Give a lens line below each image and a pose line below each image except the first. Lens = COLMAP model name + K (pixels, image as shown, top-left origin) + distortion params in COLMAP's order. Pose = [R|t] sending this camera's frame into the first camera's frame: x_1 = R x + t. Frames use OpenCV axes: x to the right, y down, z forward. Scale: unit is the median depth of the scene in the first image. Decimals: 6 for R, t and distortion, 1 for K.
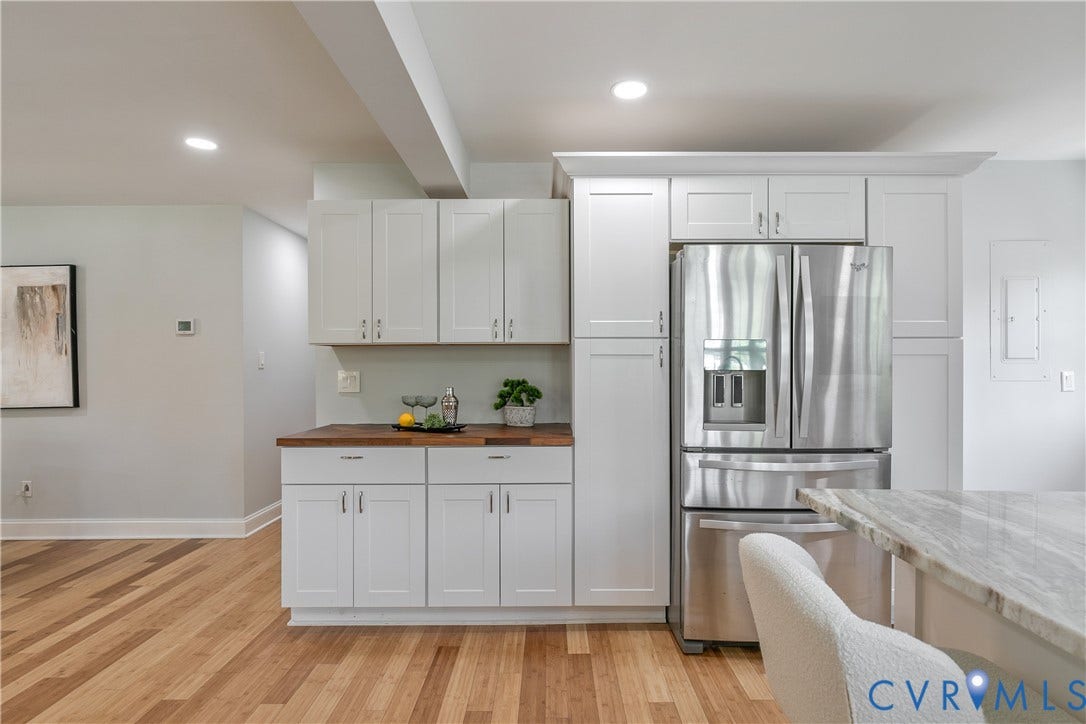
lens RADIAL K [[575.0, 0, 547.0], [0, 575.0, 364.9], [0, 0, 1]] dist [-0.000915, 0.000598]
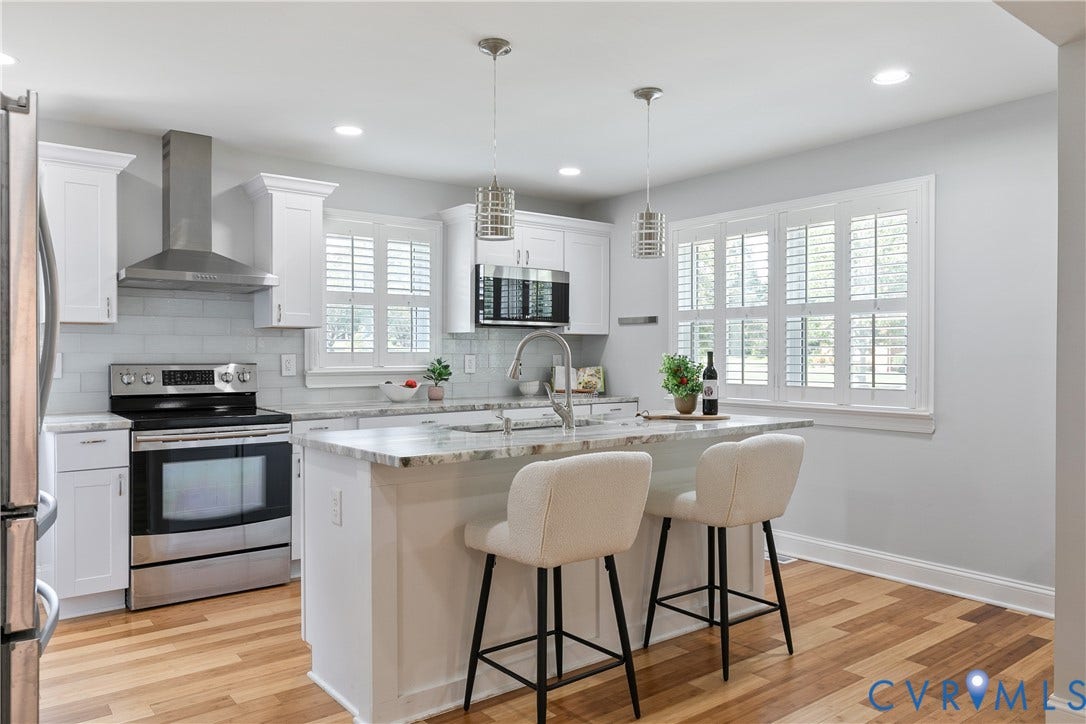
lens RADIAL K [[764.0, 0, 551.0], [0, 764.0, 363.2], [0, 0, 1]] dist [-0.001933, 0.000838]
pose [[-0.622207, -0.009148, 0.782799, -0.440563], [0.002308, 0.999906, 0.013520, 0.010852], [-0.782849, 0.010219, -0.622128, 0.861991]]
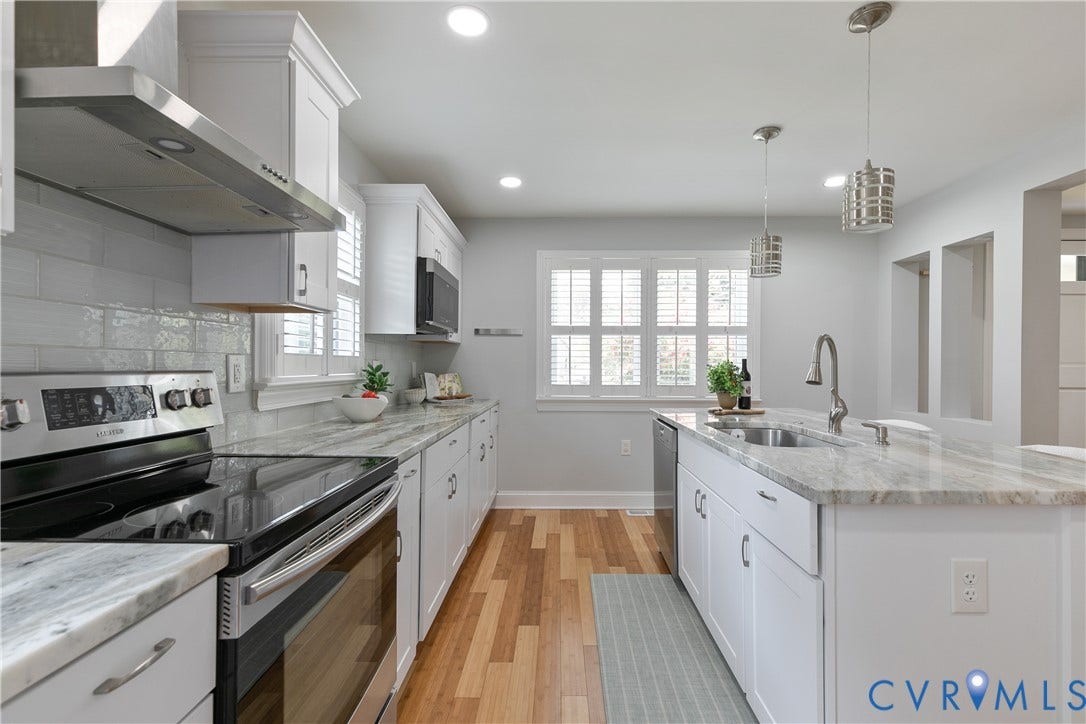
lens RADIAL K [[489.9, 0, 554.7], [0, 489.9, 366.4], [0, 0, 1]] dist [0.001222, -0.000145]
pose [[-0.999940, -0.002151, 0.010716, 0.725525], [-0.002117, 0.999993, 0.003232, 0.023352], [-0.010723, 0.003209, -0.999937, 0.880773]]
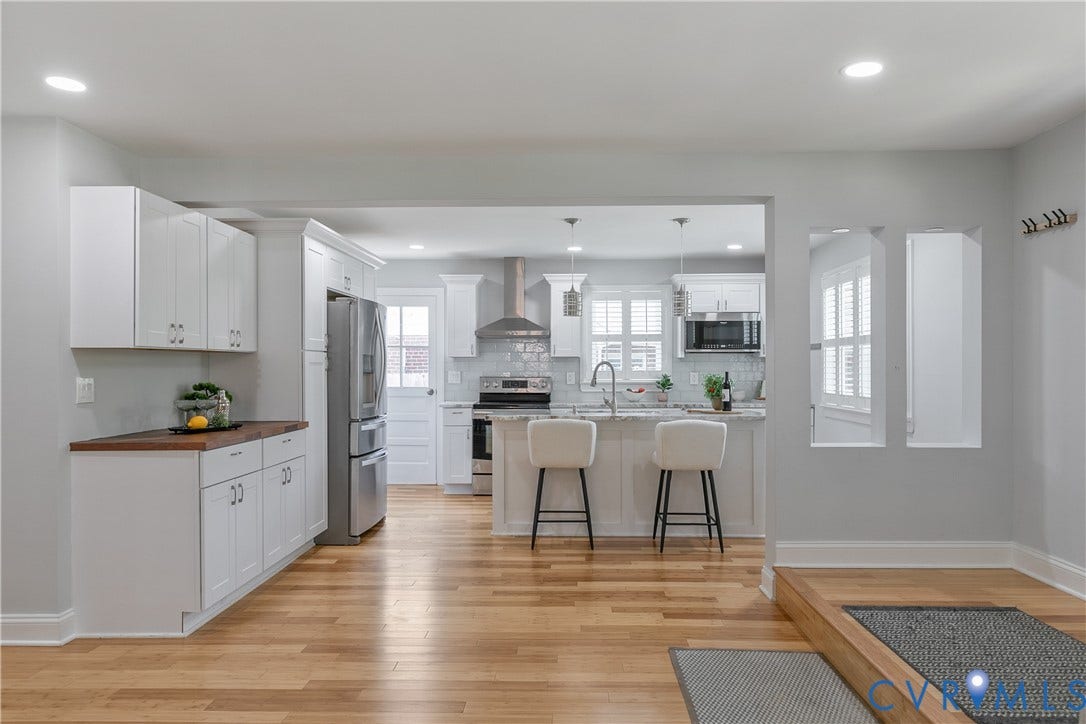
lens RADIAL K [[764.0, 0, 551.0], [0, 764.0, 363.2], [0, 0, 1]] dist [-0.001933, 0.000838]
pose [[0.026313, 0.006432, 0.999633, -1.592933], [0.003852, 0.999971, -0.006536, -0.000797], [-0.999646, 0.004023, 0.026287, 0.313946]]
